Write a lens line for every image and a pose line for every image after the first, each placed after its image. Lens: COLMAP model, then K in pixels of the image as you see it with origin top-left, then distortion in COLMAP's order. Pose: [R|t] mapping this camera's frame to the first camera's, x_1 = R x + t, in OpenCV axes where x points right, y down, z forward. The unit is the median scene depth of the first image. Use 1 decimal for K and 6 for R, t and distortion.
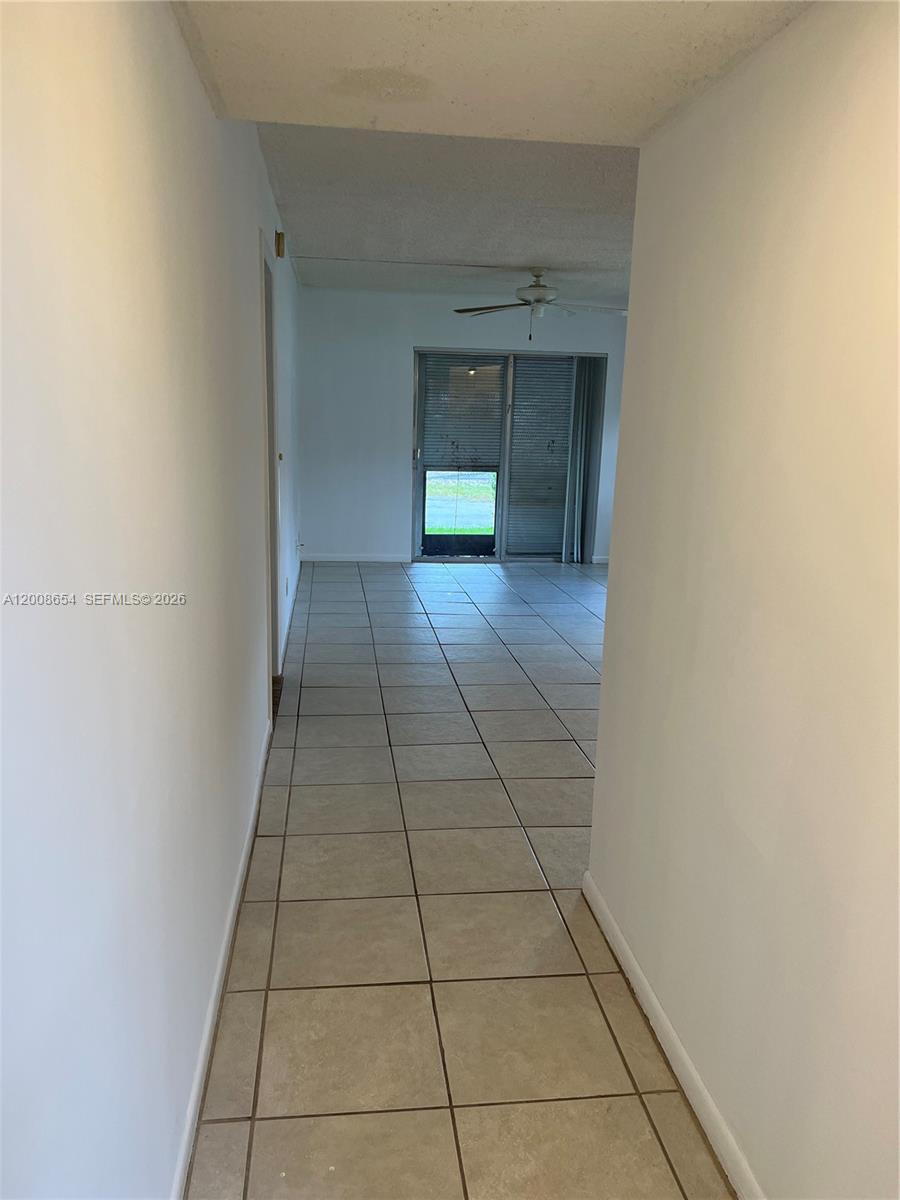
lens RADIAL K [[899.7, 0, 450.0], [0, 899.7, 600.0], [0, 0, 1]] dist [0.064722, 0.000411]
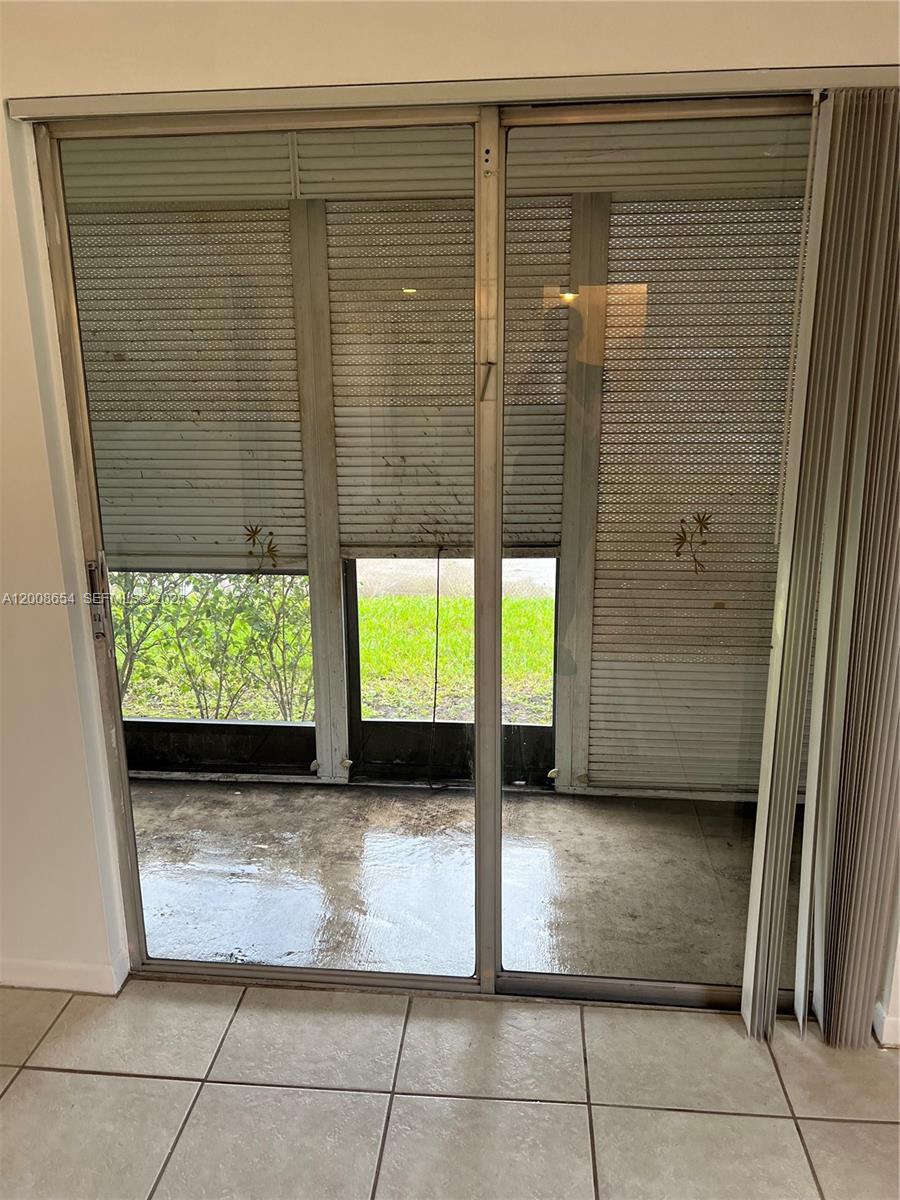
lens RADIAL K [[887.2, 0, 450.0], [0, 887.2, 600.0], [0, 0, 1]] dist [0.002352, 0.003694]
pose [[0.974293, 0.015884, -0.224722, 0.102886], [-0.007624, 0.999265, 0.037576, -0.162103], [0.225154, -0.034896, 0.973698, 0.773987]]
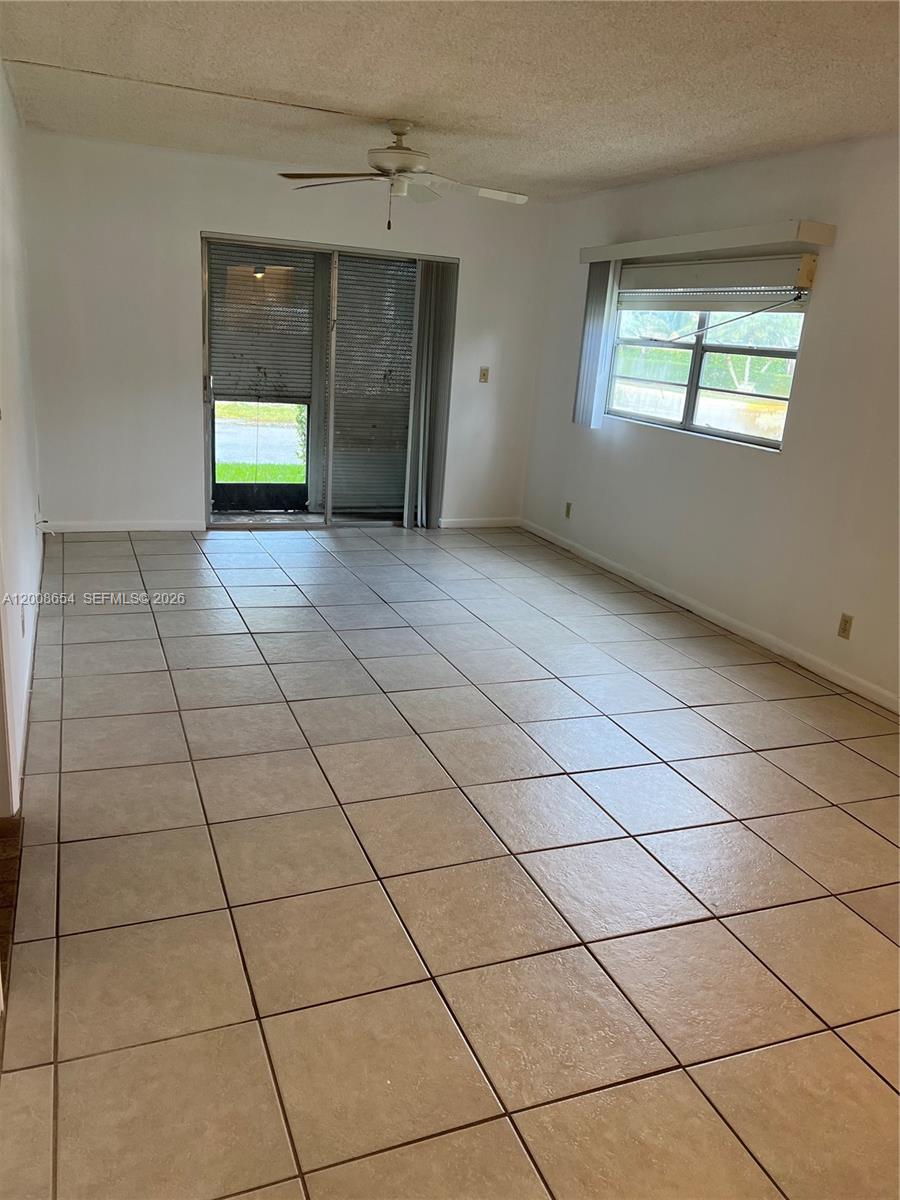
lens RADIAL K [[887.2, 0, 450.0], [0, 887.2, 600.0], [0, 0, 1]] dist [0.002352, 0.003694]
pose [[0.966077, -0.032266, 0.256229, -0.037989], [0.007266, 0.995167, 0.097924, -0.054727], [-0.258151, -0.092741, 0.961643, 0.238555]]
